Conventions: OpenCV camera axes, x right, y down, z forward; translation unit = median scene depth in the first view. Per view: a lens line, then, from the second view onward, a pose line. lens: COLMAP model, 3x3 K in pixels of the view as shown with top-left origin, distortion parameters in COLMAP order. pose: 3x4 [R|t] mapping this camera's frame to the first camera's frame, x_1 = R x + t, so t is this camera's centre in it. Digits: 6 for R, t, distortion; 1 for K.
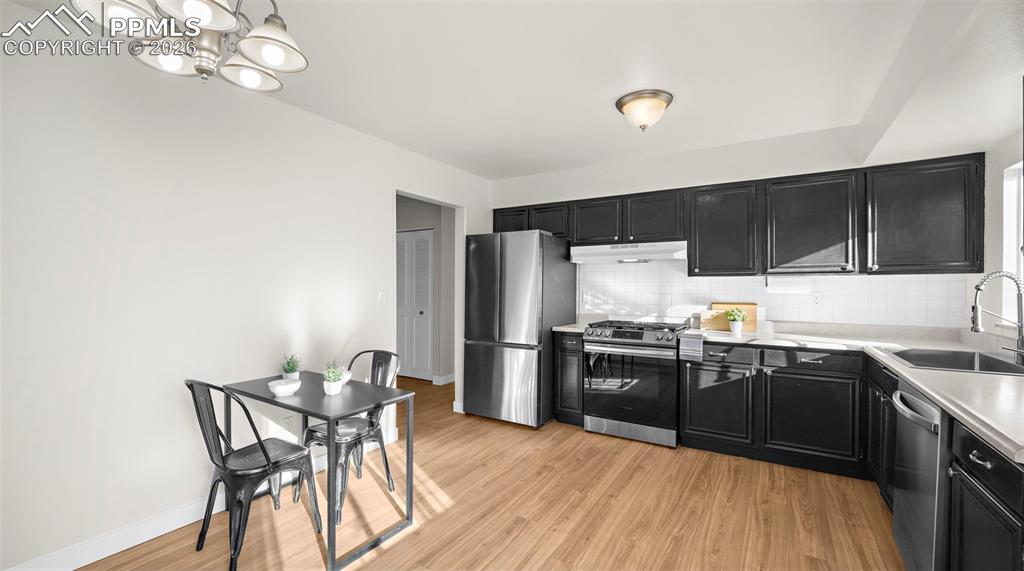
lens RADIAL K [[430.0, 0, 502.4], [0, 430.0, 287.6], [0, 0, 1]] dist [-0.003049, -0.000587]
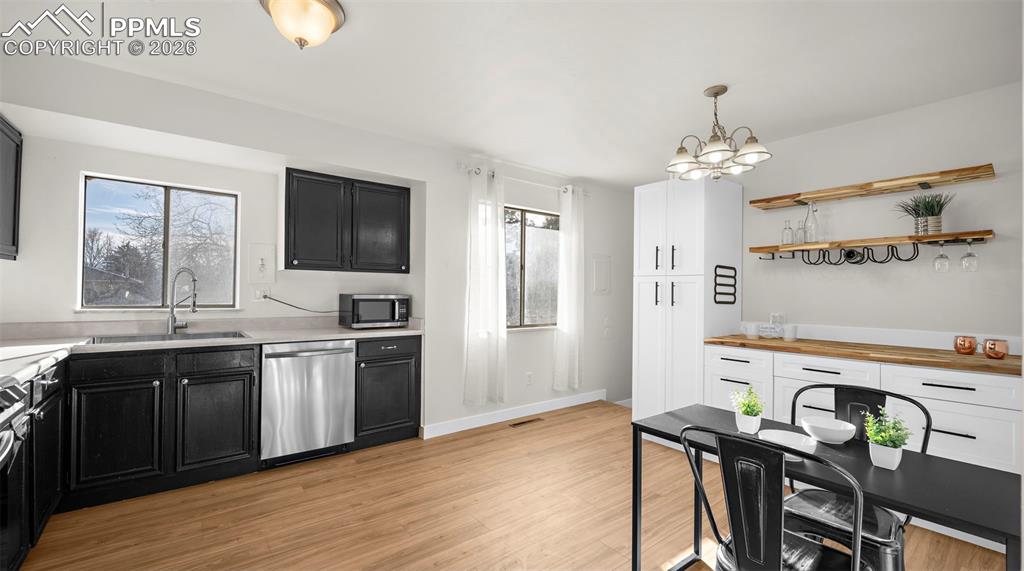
lens RADIAL K [[430.0, 0, 502.4], [0, 430.0, 287.6], [0, 0, 1]] dist [-0.003049, -0.000587]
pose [[-0.941568, -0.011929, 0.336613, -0.172311], [-0.014821, 0.999872, -0.006024, 0.013422], [-0.336498, -0.010661, -0.941624, 1.273981]]
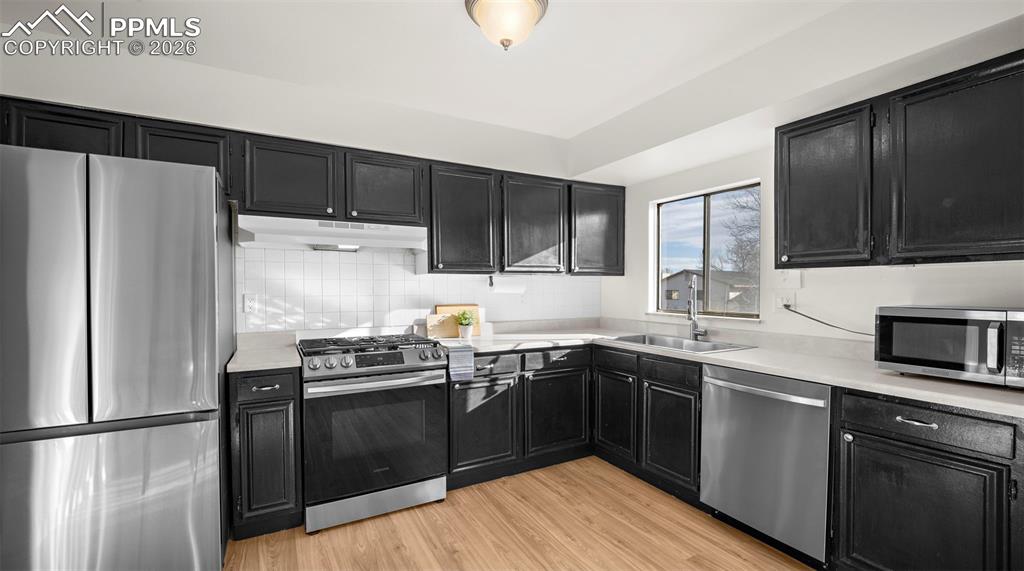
lens RADIAL K [[427.2, 0, 502.9], [0, 427.2, 294.8], [0, 0, 1]] dist [0.000994, -0.000124]
pose [[0.479179, -0.019281, 0.877506, -0.212595], [0.004792, 0.999801, 0.019351, -0.000919], [-0.877704, -0.005068, 0.479176, 0.573470]]
